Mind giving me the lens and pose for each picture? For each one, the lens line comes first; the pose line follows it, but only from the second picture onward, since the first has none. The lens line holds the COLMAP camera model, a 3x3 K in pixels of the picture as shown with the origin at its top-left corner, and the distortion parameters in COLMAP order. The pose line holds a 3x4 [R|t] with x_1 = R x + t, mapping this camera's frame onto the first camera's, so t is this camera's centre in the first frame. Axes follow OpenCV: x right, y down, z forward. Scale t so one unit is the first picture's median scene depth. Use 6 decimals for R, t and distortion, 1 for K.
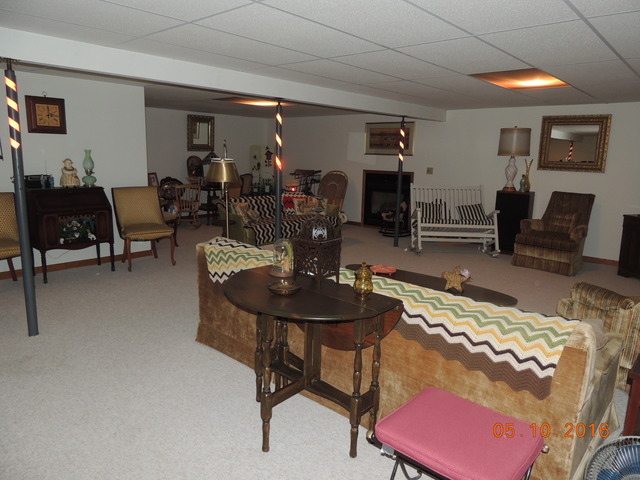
lens RADIAL K [[456.1, 0, 320.8], [0, 456.1, 239.3], [0, 0, 1]] dist [-0.000914, 0.003056]
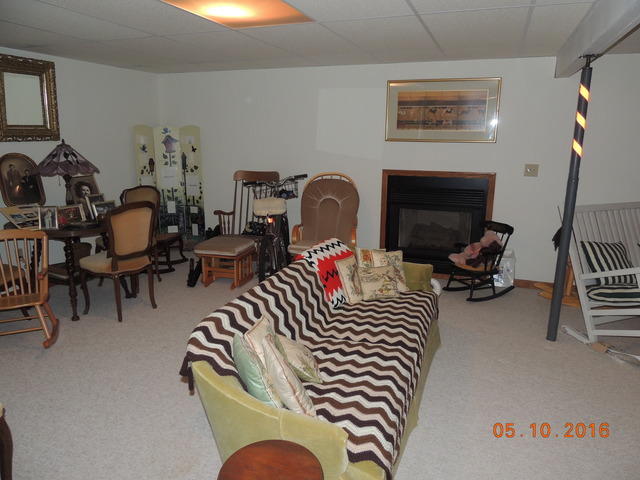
lens RADIAL K [[456.1, 0, 318.3], [0, 456.1, 240.2], [0, 0, 1]] dist [-0.000914, 0.003056]
pose [[0.936245, -0.096392, 0.337865, -0.168867], [0.079502, 0.994809, 0.063510, -0.109874], [-0.342234, -0.032600, 0.939049, 0.517041]]
